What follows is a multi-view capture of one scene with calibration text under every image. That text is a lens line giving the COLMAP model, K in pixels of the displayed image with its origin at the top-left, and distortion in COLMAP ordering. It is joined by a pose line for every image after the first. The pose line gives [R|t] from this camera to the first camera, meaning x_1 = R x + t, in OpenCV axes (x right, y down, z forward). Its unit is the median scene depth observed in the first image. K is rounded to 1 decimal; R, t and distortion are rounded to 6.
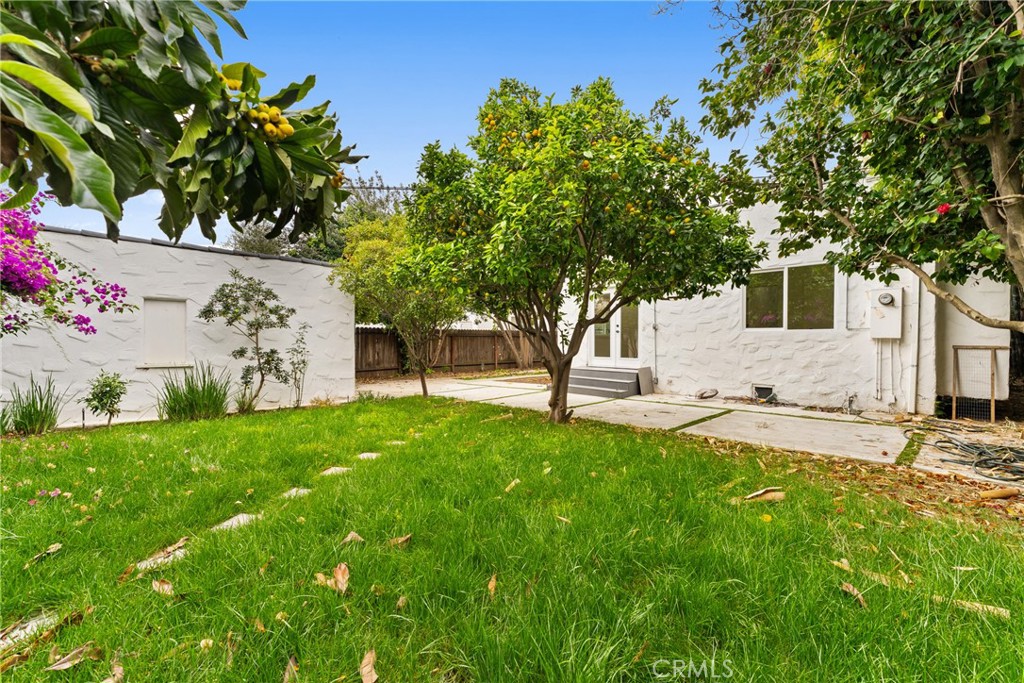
lens RADIAL K [[416.4, 0, 514.2], [0, 416.4, 340.9], [0, 0, 1]] dist [0.000152, 0.000120]
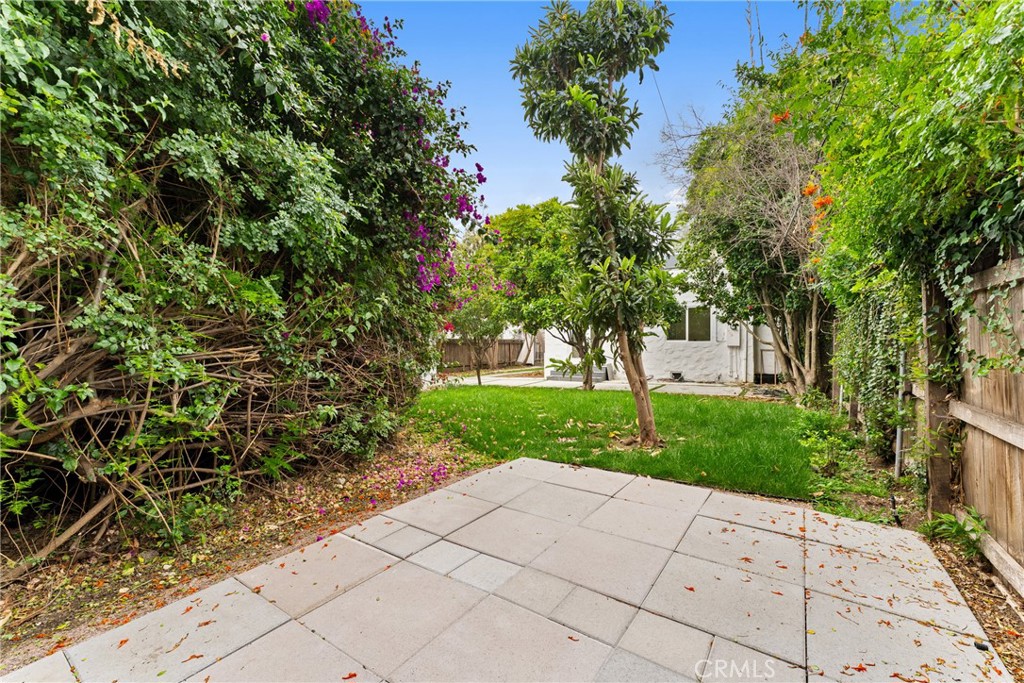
lens RADIAL K [[416.4, 0, 510.8], [0, 416.4, 343.5], [0, 0, 1]] dist [0.000152, 0.000120]
pose [[0.969551, -0.007927, 0.244761, -0.667702], [0.008915, 0.999956, -0.002932, -0.021832], [-0.244727, 0.005025, 0.969579, -0.714630]]
